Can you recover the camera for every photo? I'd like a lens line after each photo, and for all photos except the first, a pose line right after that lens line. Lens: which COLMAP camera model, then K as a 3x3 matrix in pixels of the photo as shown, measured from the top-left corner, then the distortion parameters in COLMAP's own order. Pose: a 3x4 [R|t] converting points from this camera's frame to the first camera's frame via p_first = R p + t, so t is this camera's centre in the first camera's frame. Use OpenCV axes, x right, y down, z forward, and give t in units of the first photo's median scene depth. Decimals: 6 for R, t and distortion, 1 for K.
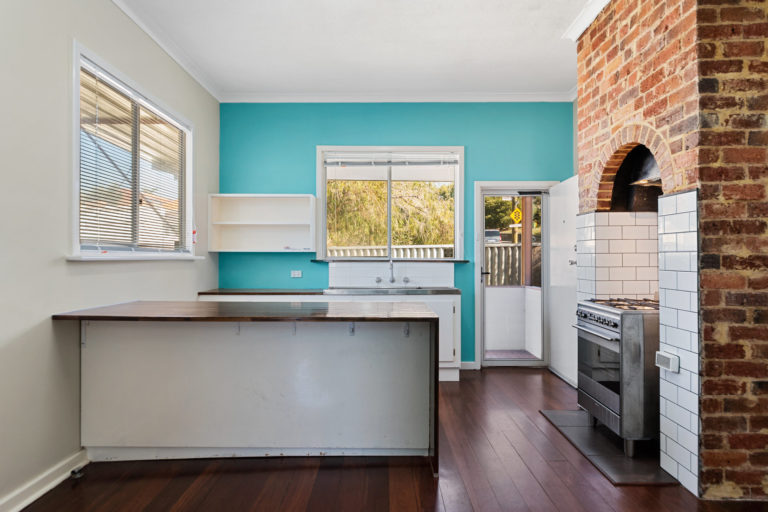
lens RADIAL K [[432.5, 0, 384.0], [0, 432.5, 256.0], [0, 0, 1]] dist [-0.001708, -0.000778]
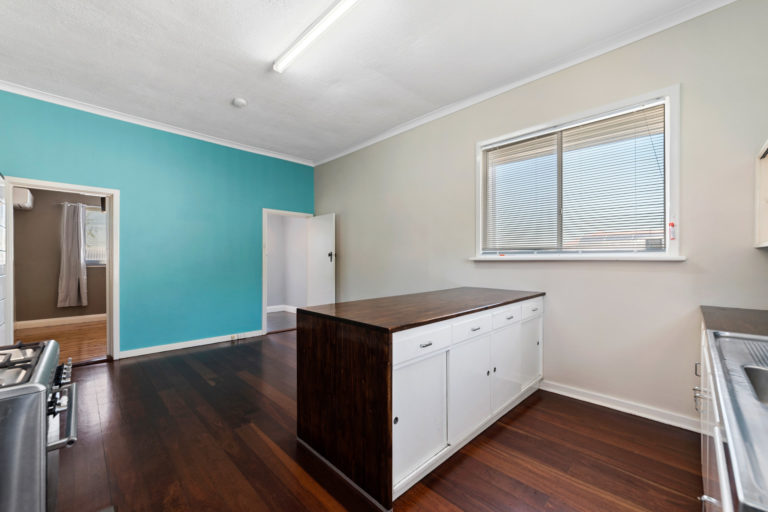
lens RADIAL K [[309.5, 0, 385.5], [0, 309.5, 256.5], [0, 0, 1]] dist [0.000376, 0.000370]
pose [[-0.700420, -0.005467, -0.713710, 0.554403], [0.008887, 0.999826, -0.016381, 0.012367], [0.713675, -0.017816, -0.700250, 1.739863]]
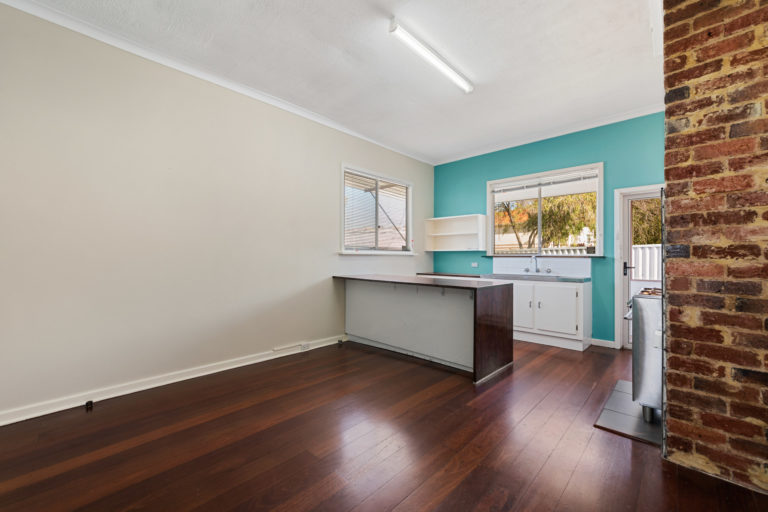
lens RADIAL K [[309.5, 0, 385.5], [0, 309.5, 256.5], [0, 0, 1]] dist [0.000376, 0.000370]
pose [[0.728957, 0.000430, -0.684559, 0.665908], [-0.001060, 0.999999, -0.000501, 0.024297], [0.684559, 0.001091, 0.728957, -0.093781]]
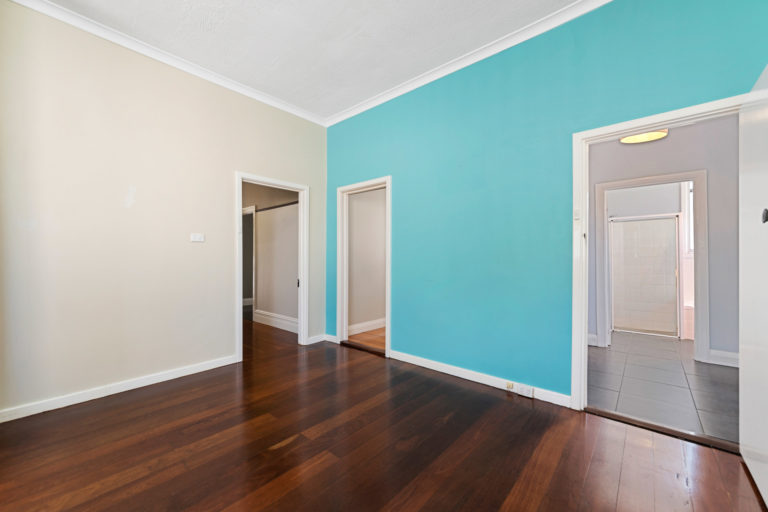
lens RADIAL K [[309.5, 0, 385.5], [0, 309.5, 256.5], [0, 0, 1]] dist [0.000376, 0.000370]
pose [[-0.761980, 0.007193, 0.647561, -0.536309], [0.000851, 0.999949, -0.010106, 0.035304], [-0.647600, -0.007150, -0.761947, 0.802511]]
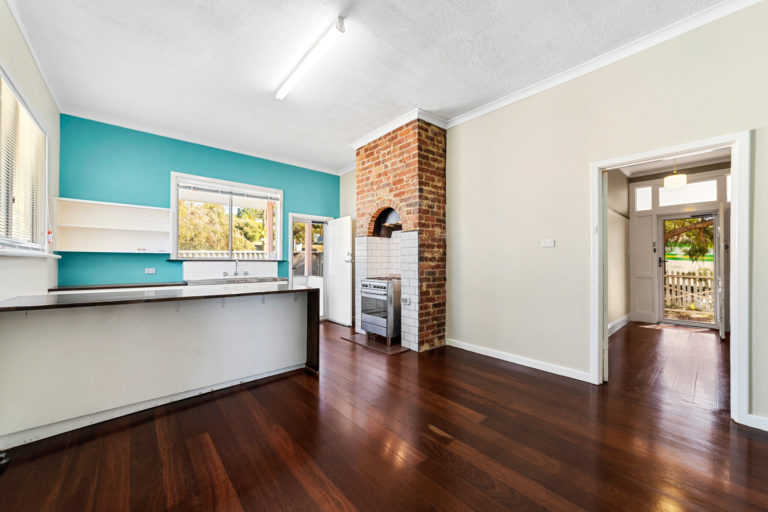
lens RADIAL K [[287.7, 0, 380.6], [0, 287.7, 260.2], [0, 0, 1]] dist [0.000578, 0.000079]
pose [[0.757585, 0.003517, 0.652727, -0.481861], [-0.002572, 0.999994, -0.002403, 0.021672], [-0.652732, 0.000142, 0.757589, -0.121869]]
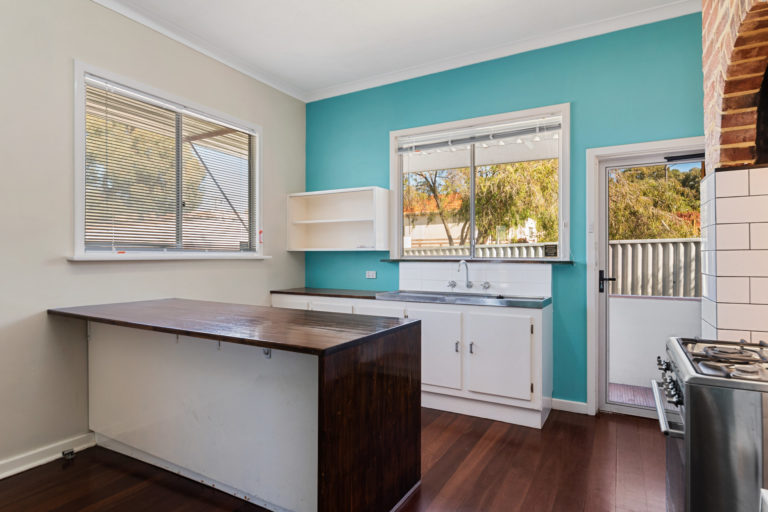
lens RADIAL K [[415.4, 0, 384.0], [0, 415.4, 256.0], [0, 0, 1]] dist [-0.001513, -0.000635]
pose [[0.872760, 0.000087, -0.488149, 0.505264], [0.002684, 0.999984, 0.004978, -0.004057], [0.488141, -0.005655, 0.872746, 0.482747]]
